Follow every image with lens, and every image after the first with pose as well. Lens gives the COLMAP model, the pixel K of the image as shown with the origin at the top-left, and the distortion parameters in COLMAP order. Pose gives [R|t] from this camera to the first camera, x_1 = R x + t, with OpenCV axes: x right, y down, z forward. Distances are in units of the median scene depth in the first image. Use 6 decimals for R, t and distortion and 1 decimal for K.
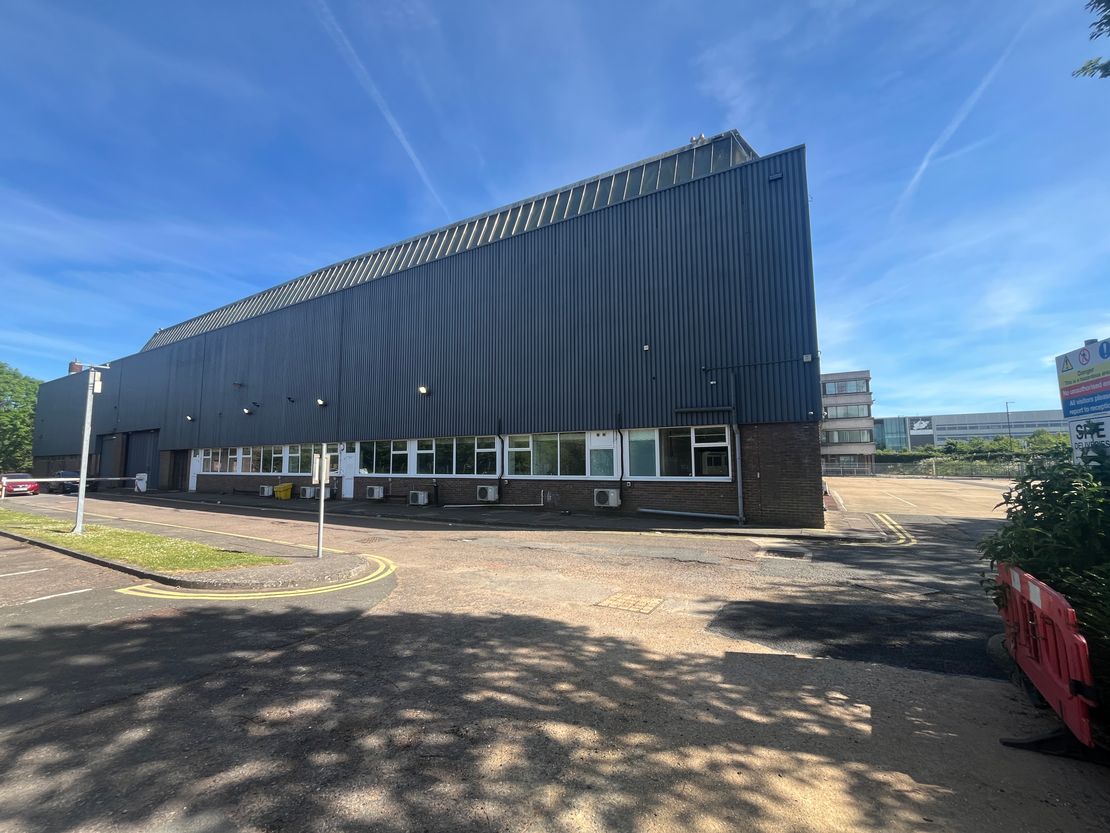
lens RADIAL K [[444.4, 0, 553.9], [0, 444.4, 421.6], [0, 0, 1]] dist [0.000671, 0.000108]
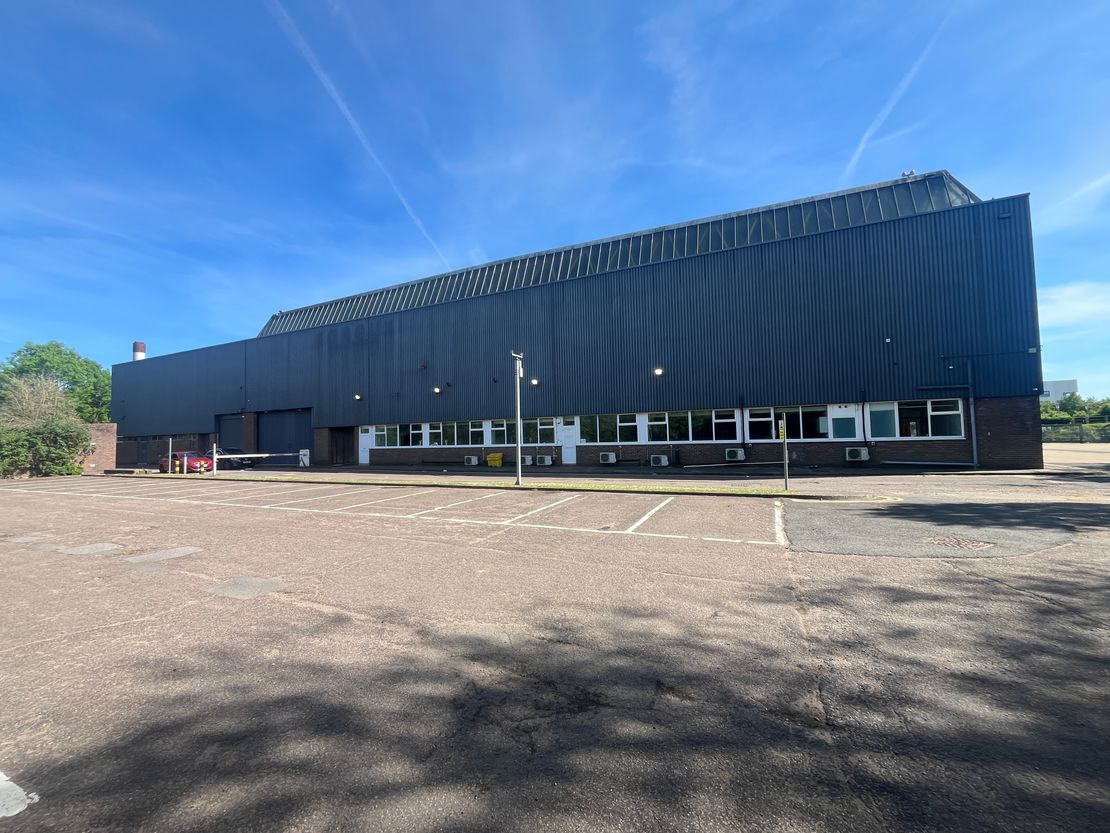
lens RADIAL K [[452.7, 0, 526.0], [0, 452.7, 421.2], [0, 0, 1]] dist [-0.000872, -0.000553]
pose [[0.996649, -0.011299, 0.081012, -0.754098], [0.007494, 0.998861, 0.047117, 0.001728], [-0.081452, -0.046352, 0.995599, -0.201575]]
